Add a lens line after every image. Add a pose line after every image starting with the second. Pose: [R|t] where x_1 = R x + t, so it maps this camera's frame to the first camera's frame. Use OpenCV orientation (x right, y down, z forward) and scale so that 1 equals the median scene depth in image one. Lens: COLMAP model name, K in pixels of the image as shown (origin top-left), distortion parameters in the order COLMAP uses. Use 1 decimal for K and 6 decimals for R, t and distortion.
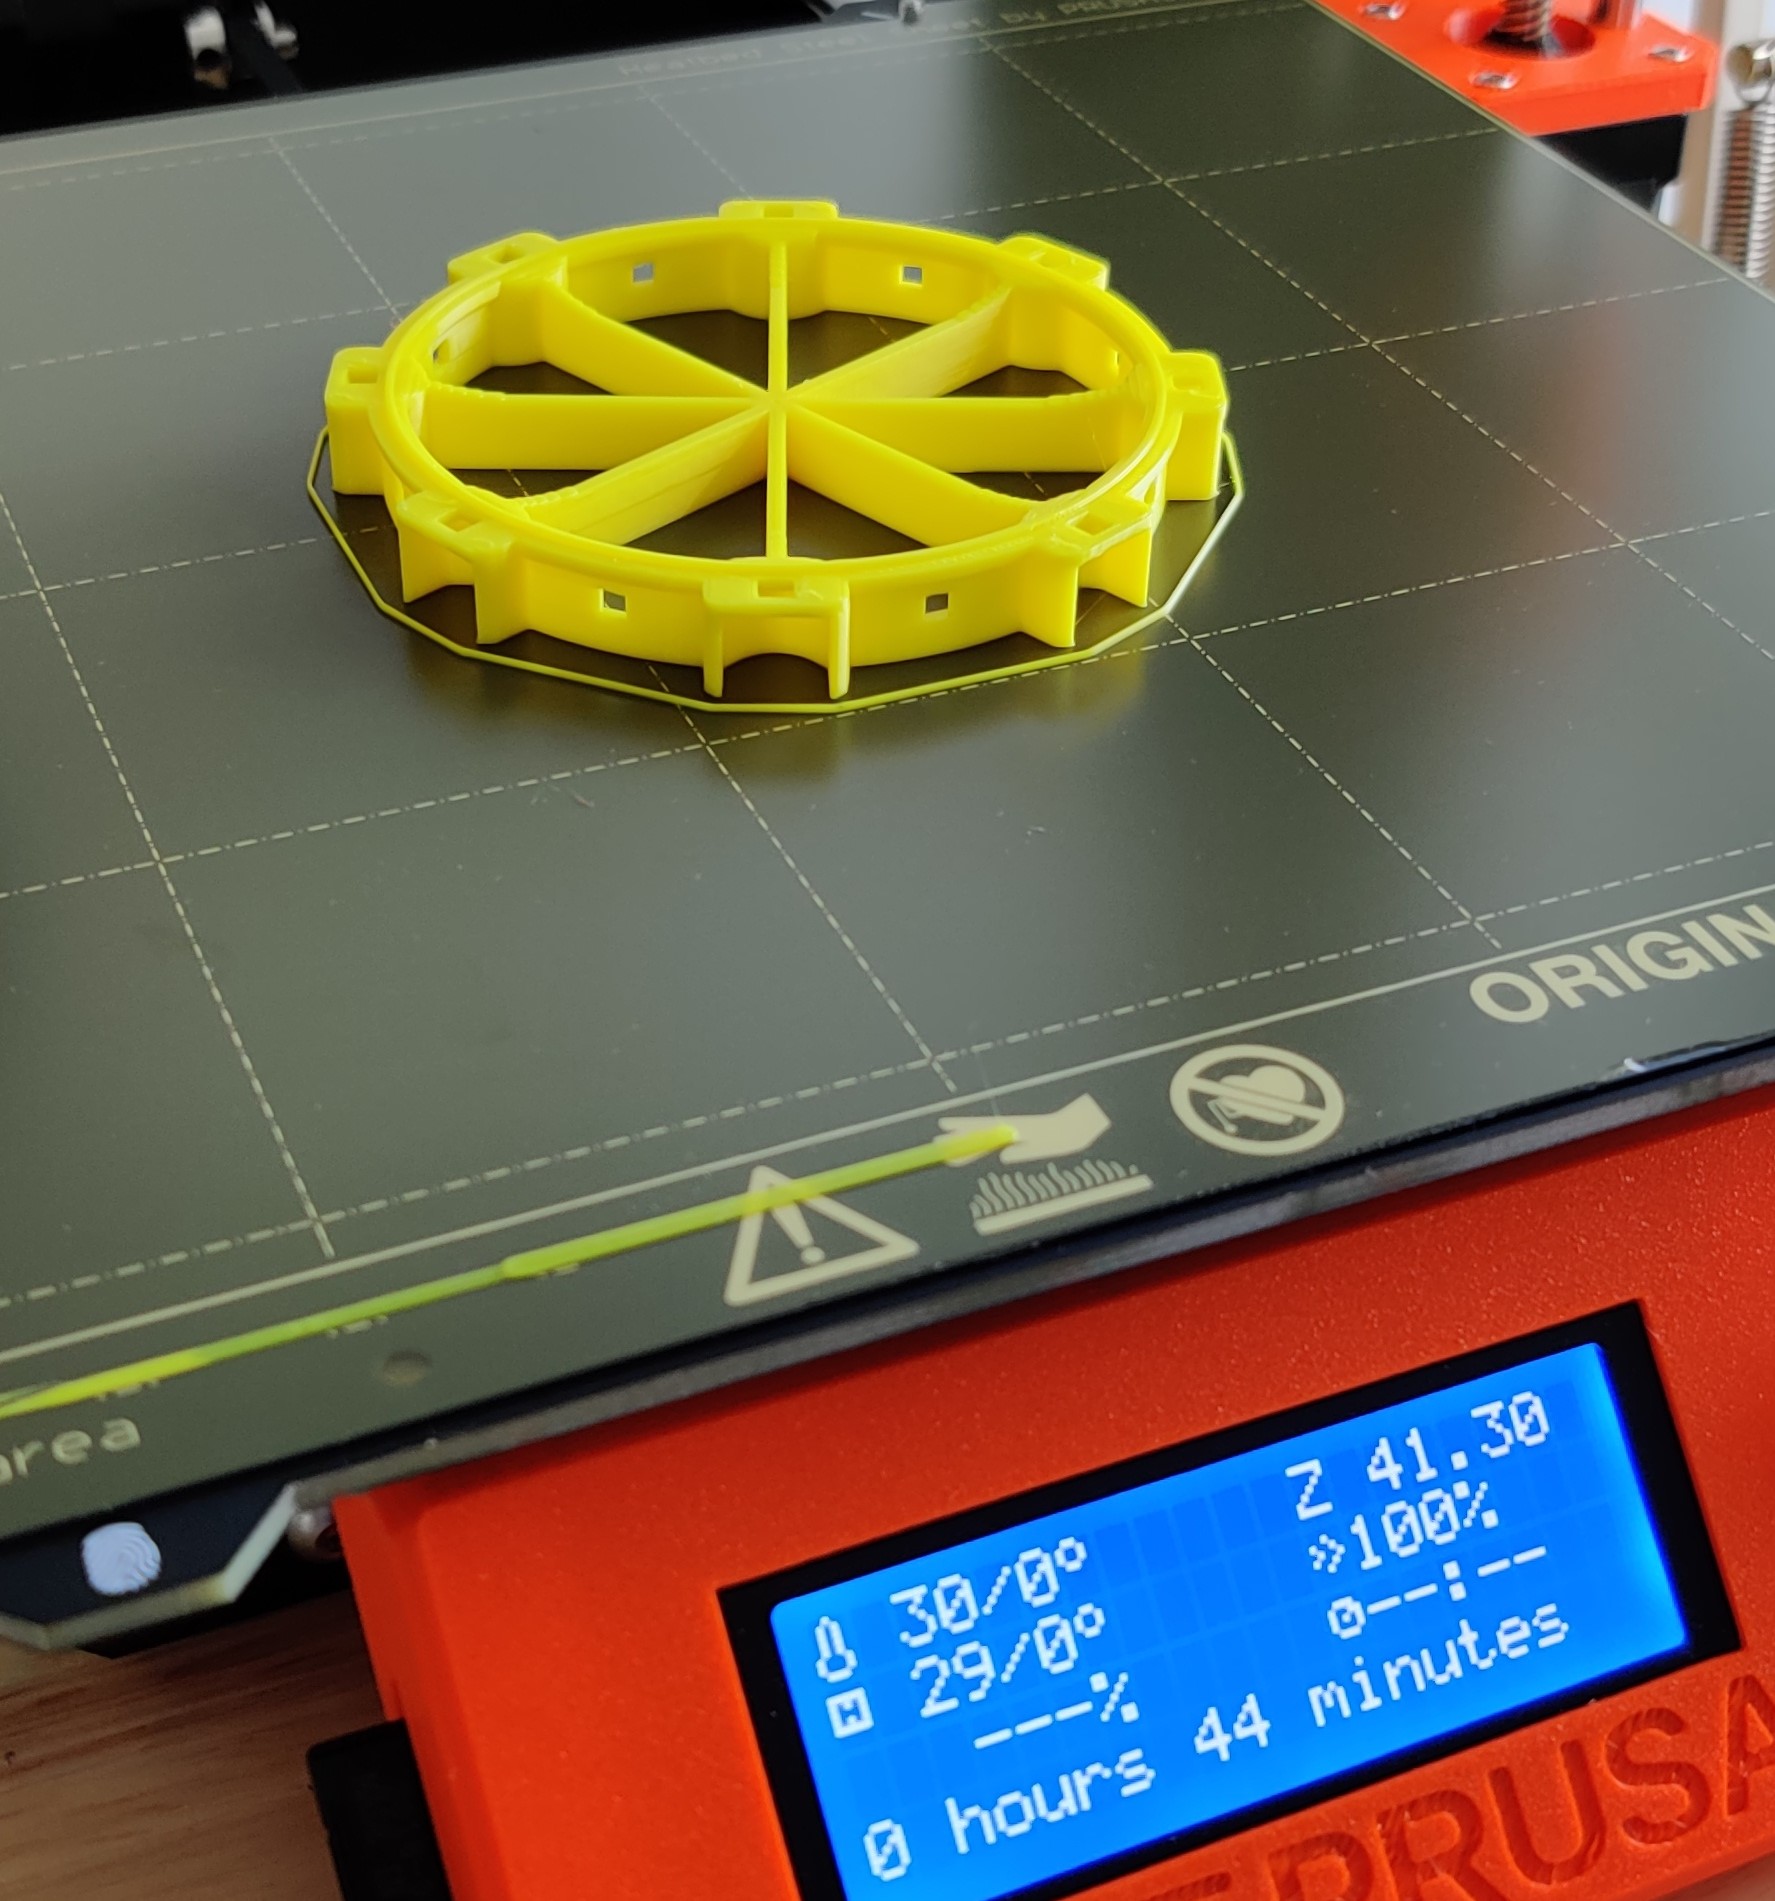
lens RADIAL K [[2971.4, 0, 836.8], [0, 2971.4, 945.7], [0, 0, 1]] dist [0.240216, -1.277717]
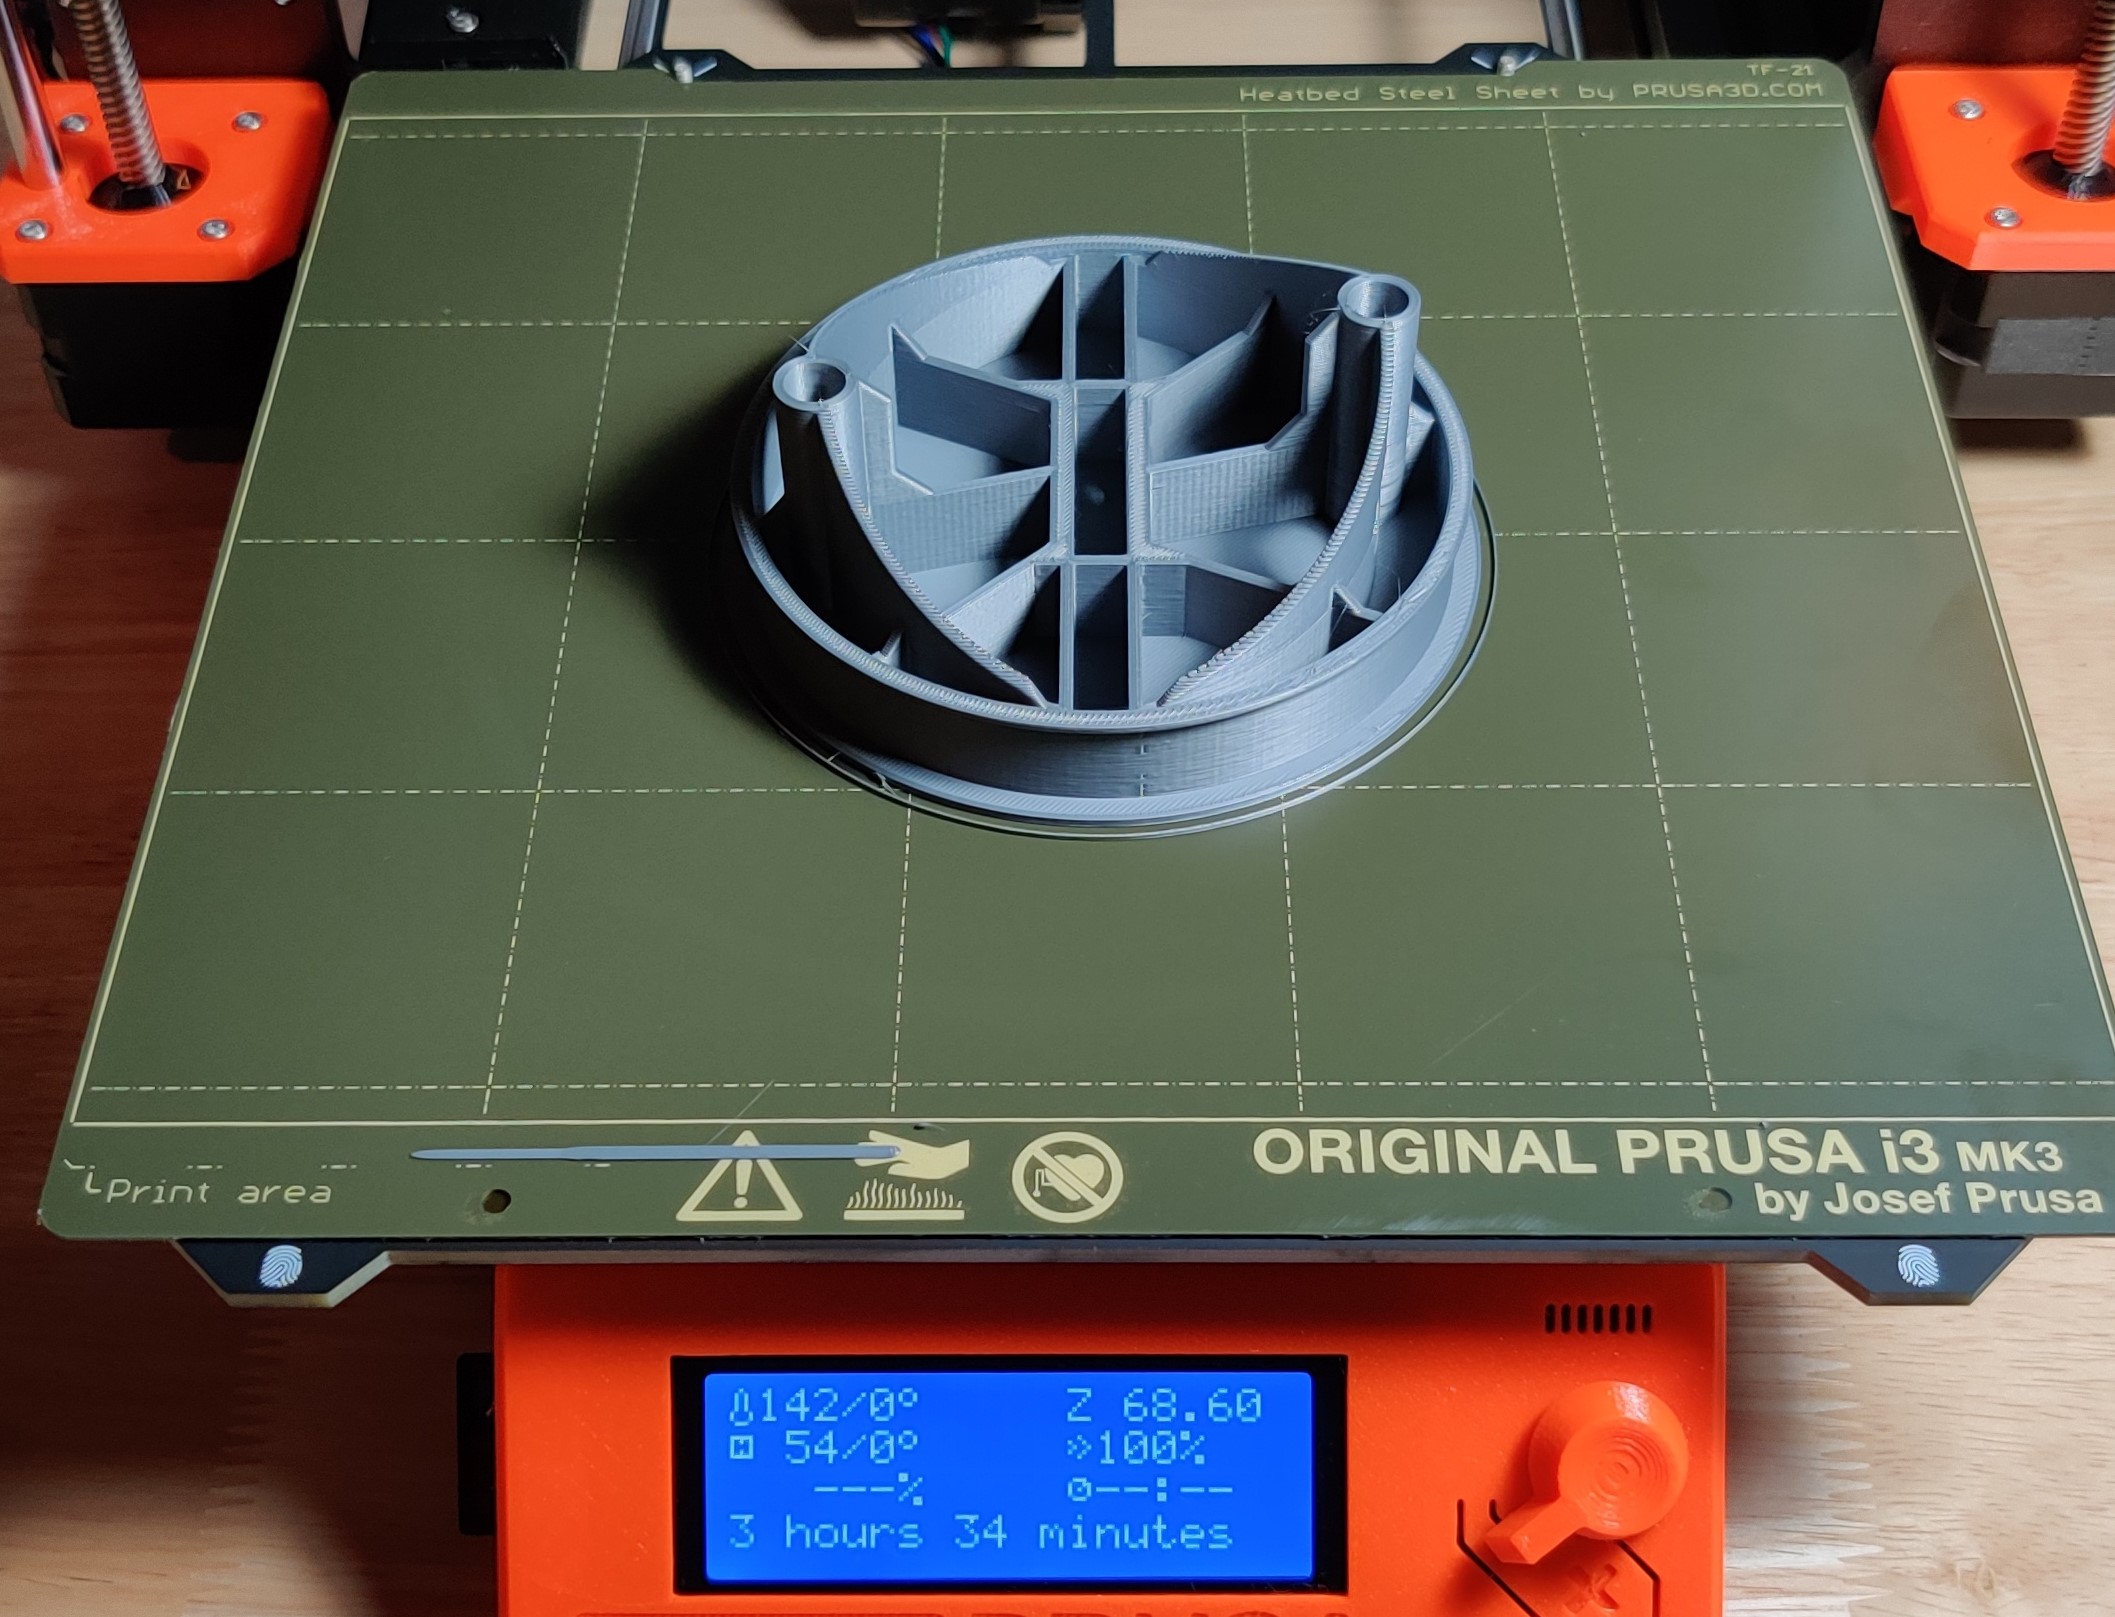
lens RADIAL K [[2775.0, 0, 952.3], [0, 2775.0, 857.8], [0, 0, 1]] dist [0.208087, -1.002372]
pose [[0.915717, 0.282413, -0.285842, 0.434144], [-0.215002, 0.945328, 0.245212, -0.425262], [0.339466, -0.163088, 0.926372, -0.301379]]
